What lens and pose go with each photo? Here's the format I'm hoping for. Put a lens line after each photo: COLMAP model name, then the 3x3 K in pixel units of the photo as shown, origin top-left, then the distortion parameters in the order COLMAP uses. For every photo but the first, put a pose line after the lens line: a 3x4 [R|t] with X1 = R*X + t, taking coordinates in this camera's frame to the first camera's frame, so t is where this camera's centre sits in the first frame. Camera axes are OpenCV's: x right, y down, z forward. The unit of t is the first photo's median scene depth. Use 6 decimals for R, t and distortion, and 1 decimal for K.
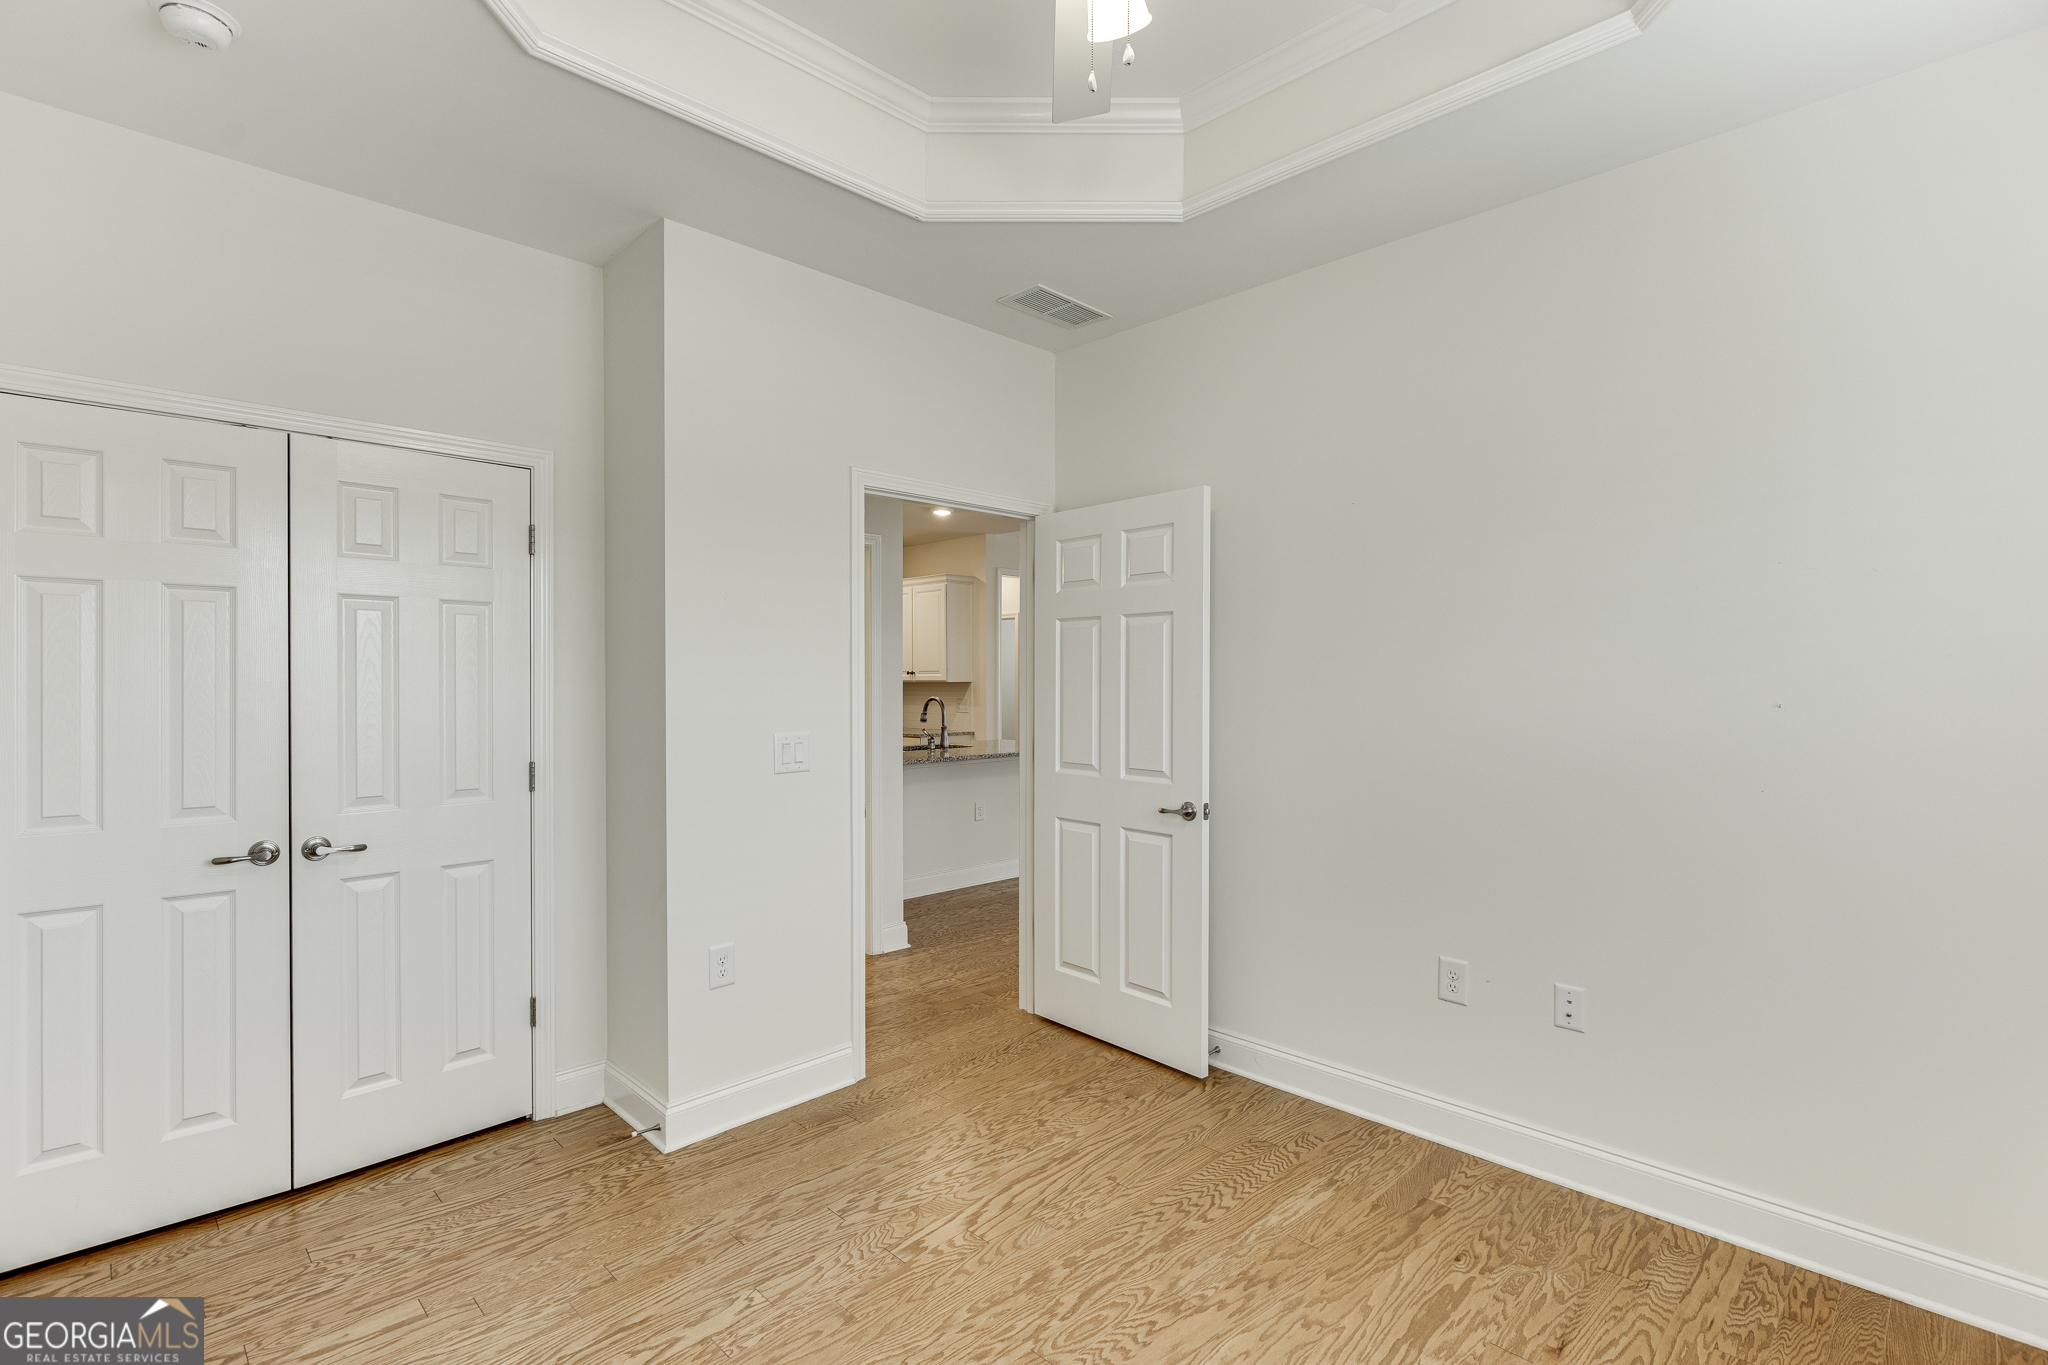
lens RADIAL K [[945.4, 0, 1031.5], [0, 945.4, 681.7], [0, 0, 1]] dist [0.000508, -0.002637]
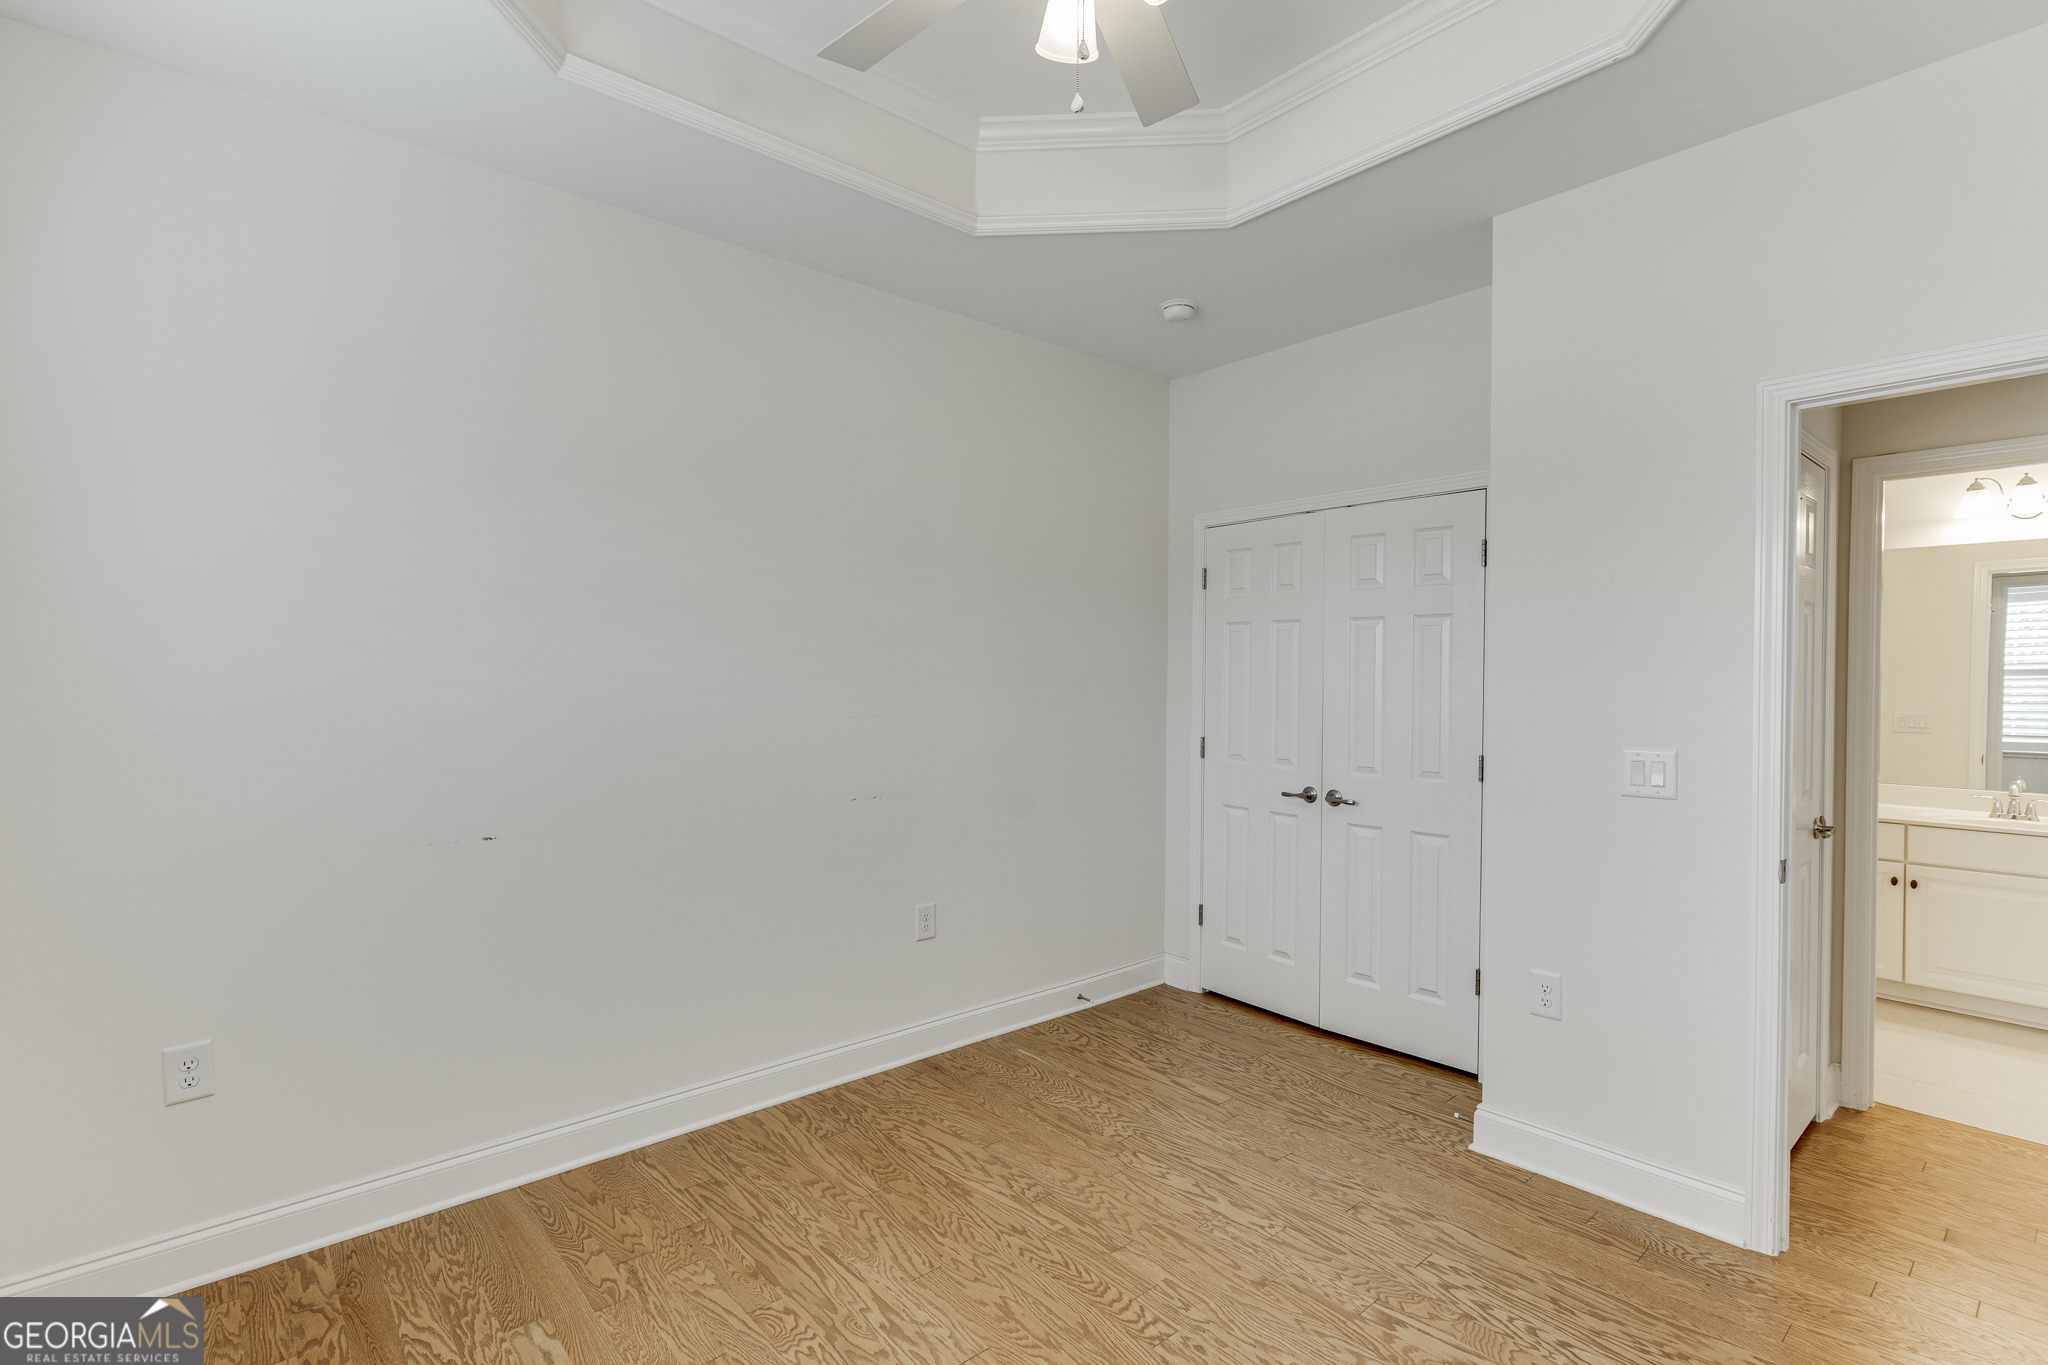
lens RADIAL K [[945.4, 0, 1044.6], [0, 945.4, 678.5], [0, 0, 1]] dist [0.000508, -0.002637]
pose [[-0.050324, 0.002820, -0.998729, 0.725050], [-0.007715, 0.999965, 0.003212, -0.004487], [0.998703, 0.007866, -0.050300, 0.668023]]
